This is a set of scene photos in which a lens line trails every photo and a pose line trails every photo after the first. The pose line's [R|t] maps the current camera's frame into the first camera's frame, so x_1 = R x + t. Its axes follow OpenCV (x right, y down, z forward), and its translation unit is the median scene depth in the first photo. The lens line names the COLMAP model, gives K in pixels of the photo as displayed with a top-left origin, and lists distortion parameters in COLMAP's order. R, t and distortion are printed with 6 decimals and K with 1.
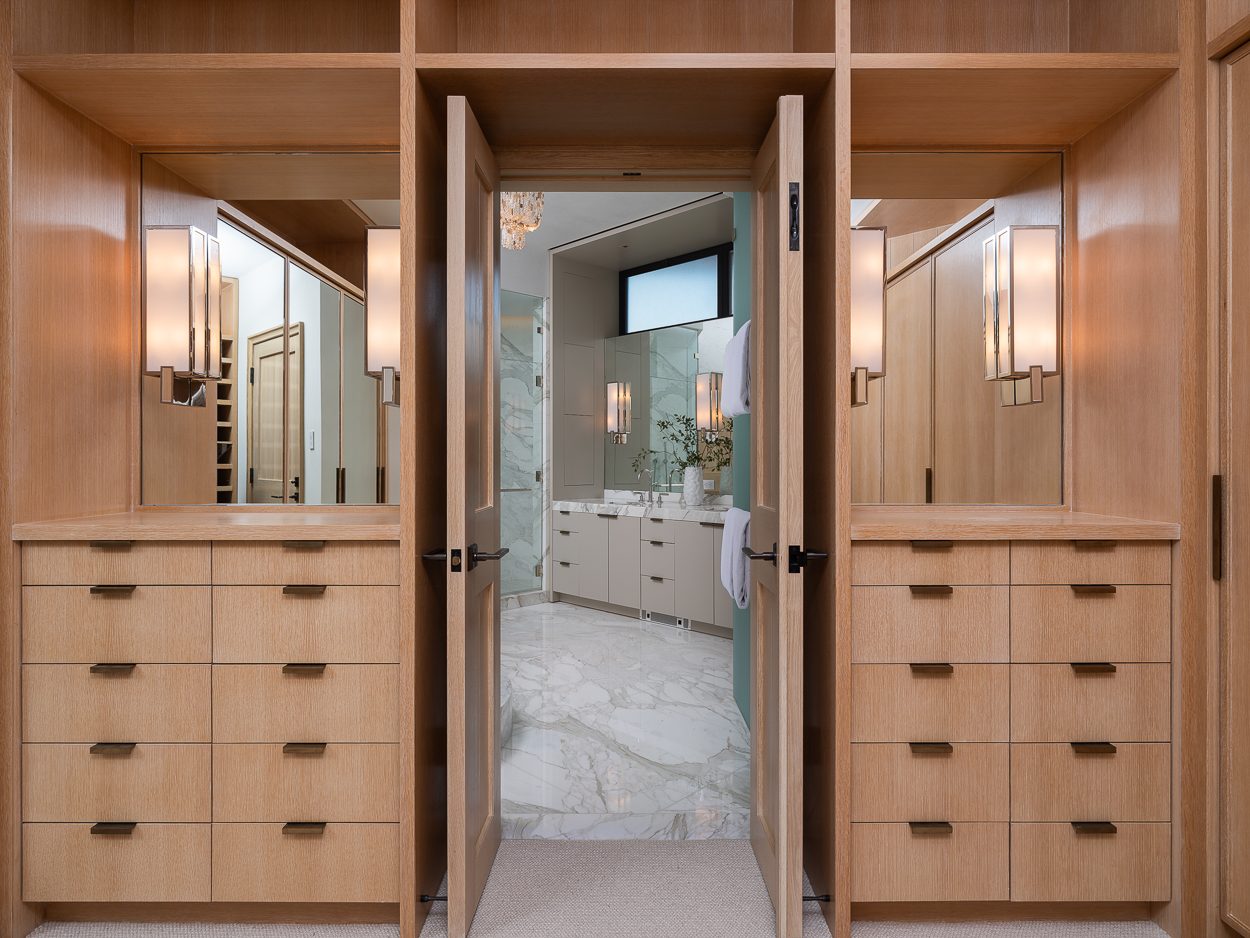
lens RADIAL K [[728.1, 0, 626.2], [0, 728.1, 467.3], [0, 0, 1]] dist [0.000542, 0.000007]
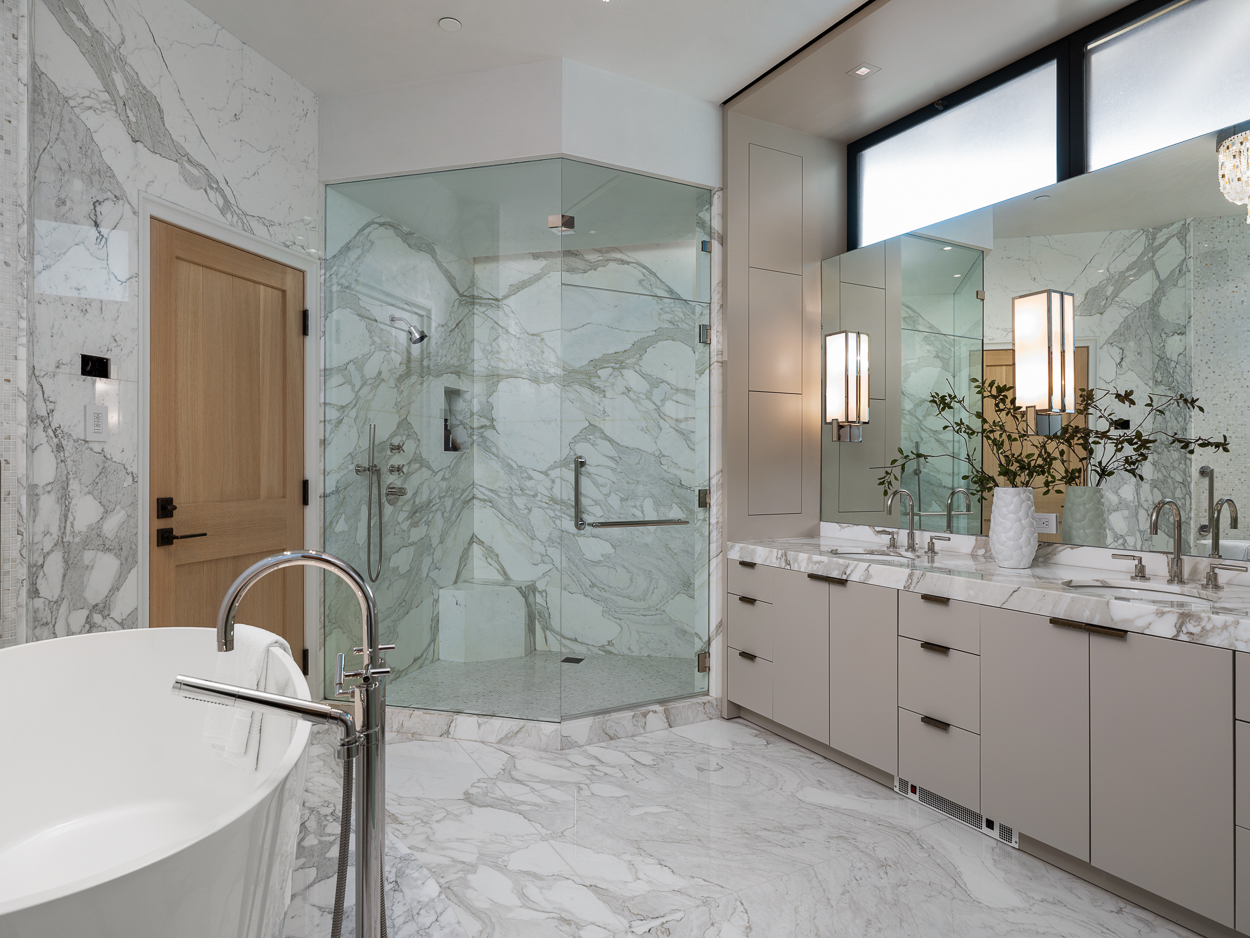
lens RADIAL K [[770.4, 0, 630.4], [0, 770.4, 472.4], [0, 0, 1]] dist [0.003323, 0.001100]
pose [[0.964051, 0.000947, -0.265714, -0.014125], [-0.000753, 0.999999, 0.000832, -0.009163], [0.265715, -0.000602, 0.964052, 0.409117]]
